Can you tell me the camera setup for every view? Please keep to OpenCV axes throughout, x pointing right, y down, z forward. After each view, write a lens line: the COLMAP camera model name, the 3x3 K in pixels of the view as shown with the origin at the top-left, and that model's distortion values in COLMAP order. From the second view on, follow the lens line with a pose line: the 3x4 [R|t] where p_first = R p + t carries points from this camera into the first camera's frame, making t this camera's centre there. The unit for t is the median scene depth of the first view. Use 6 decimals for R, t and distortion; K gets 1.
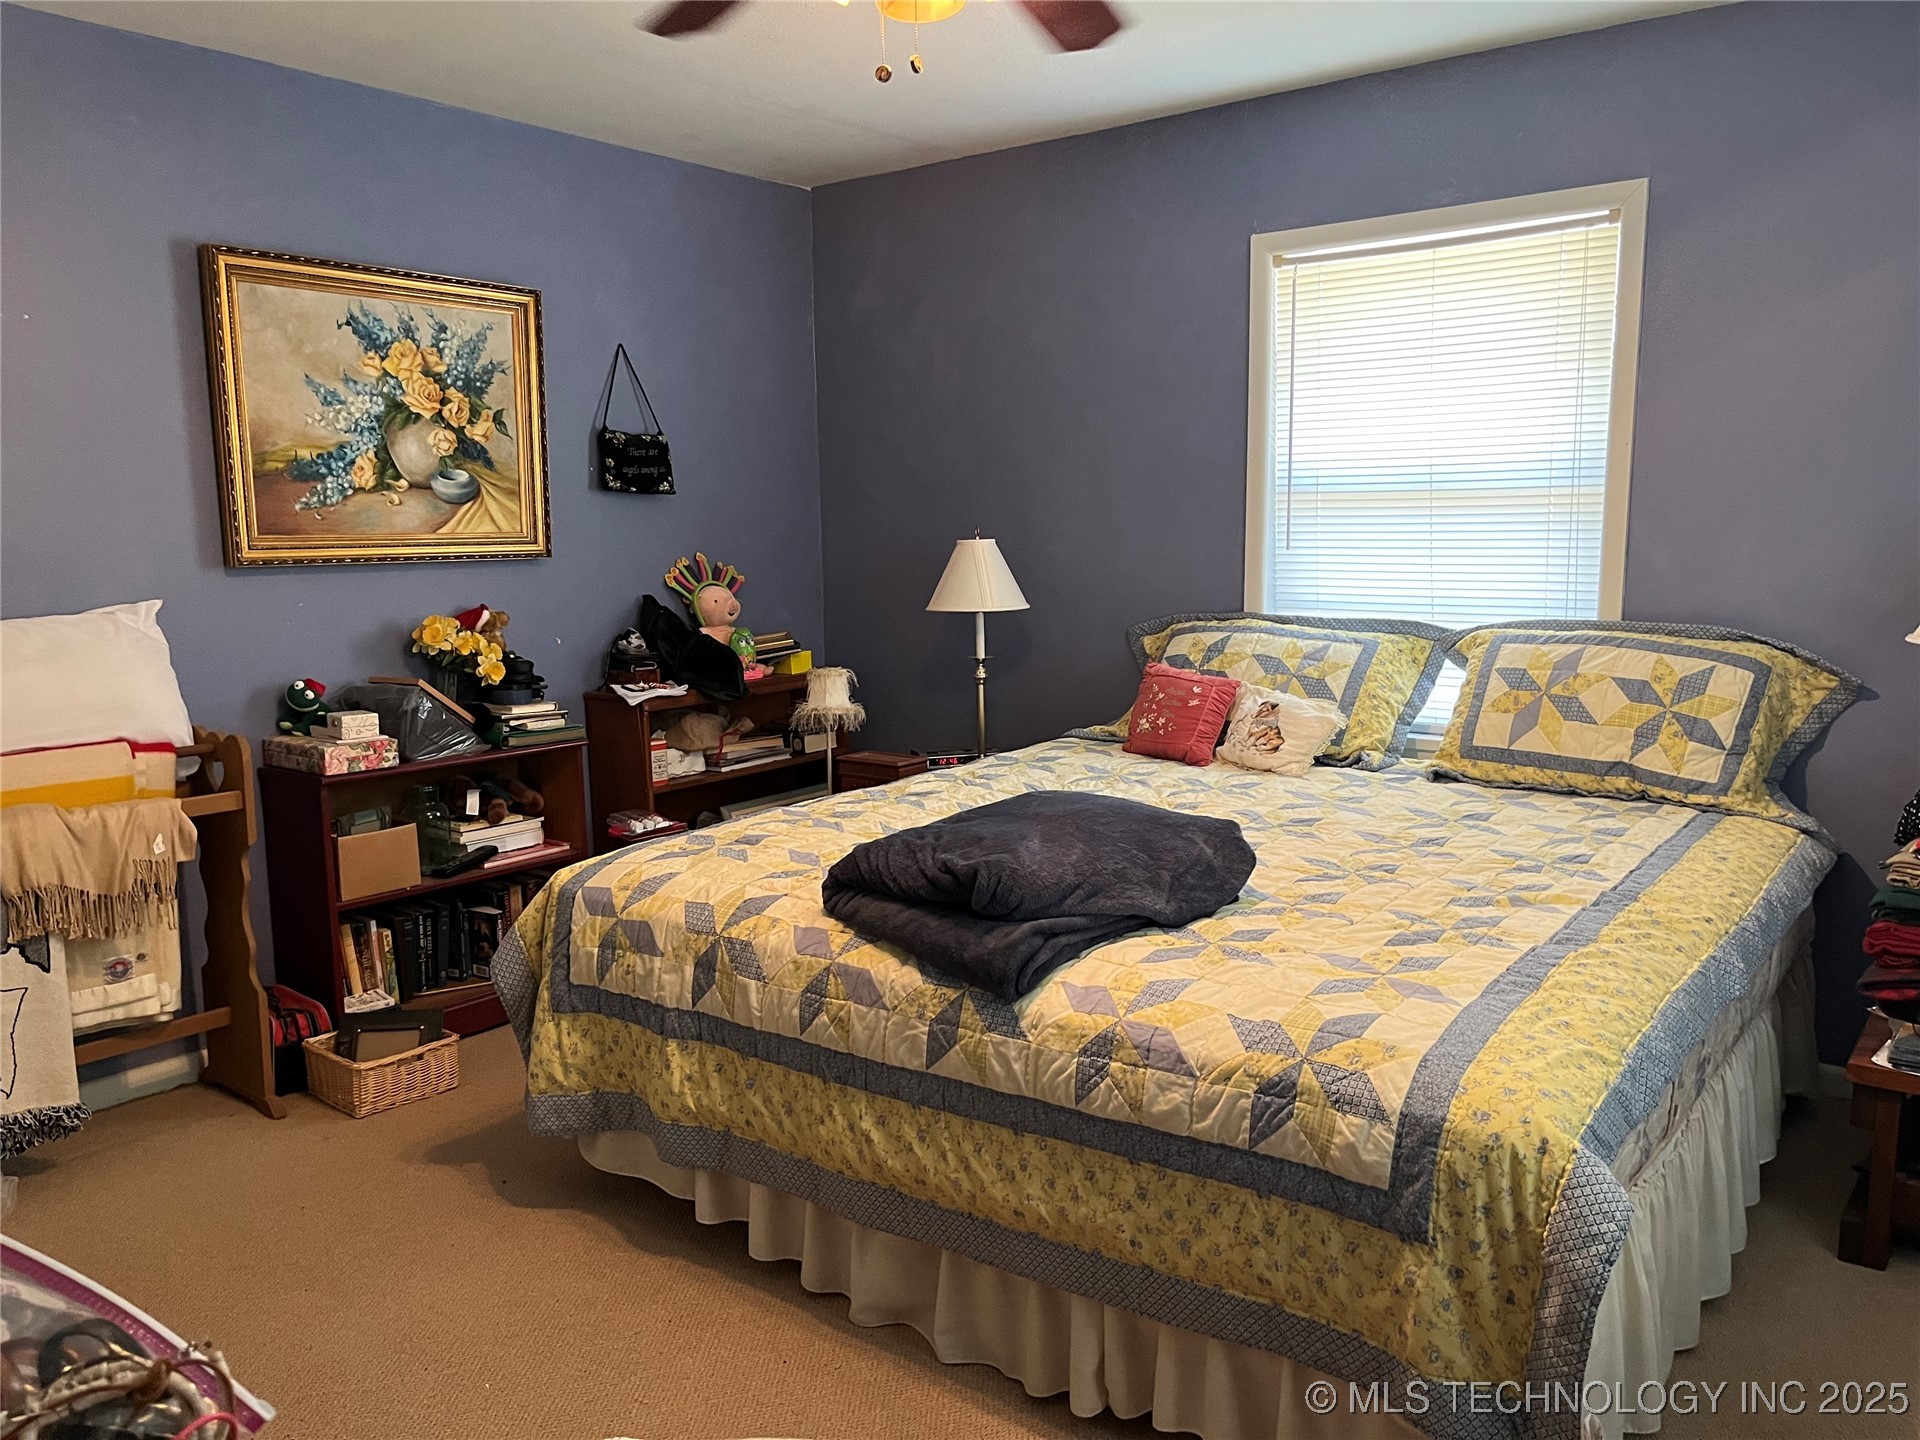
lens RADIAL K [[1444.0, 0, 958.6], [0, 1444.0, 715.4], [0, 0, 1]] dist [0.037926, -0.035615]
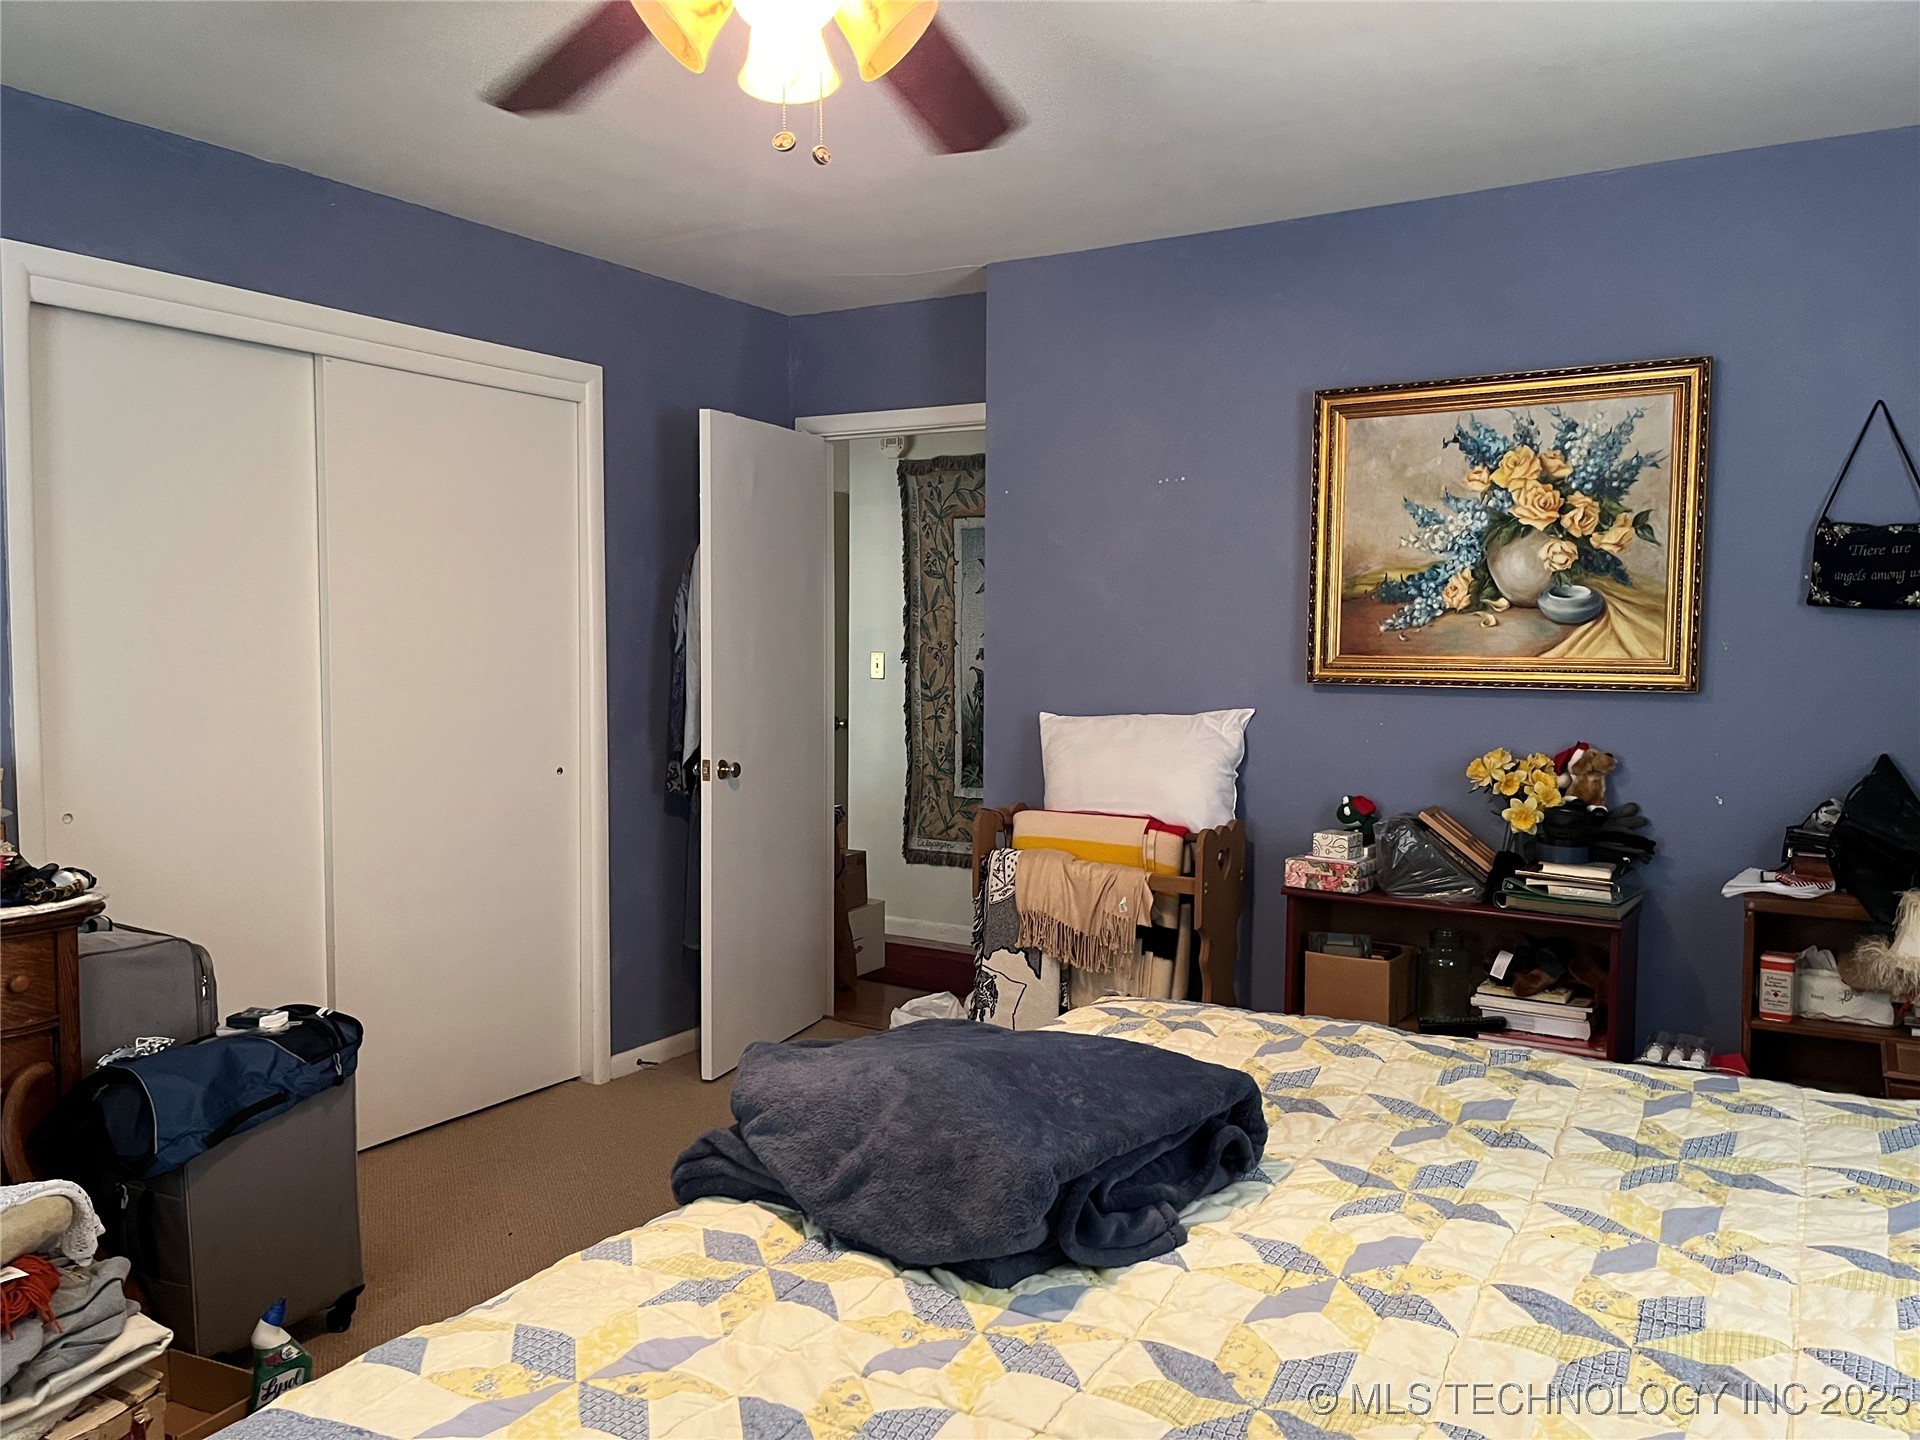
lens RADIAL K [[1444.0, 0, 958.6], [0, 1444.0, 715.4], [0, 0, 1]] dist [0.037926, -0.035615]
pose [[0.110088, 0.065422, -0.991766, 0.499937], [-0.141506, 0.988698, 0.049512, -0.087300], [0.983797, 0.134890, 0.118102, 0.570678]]
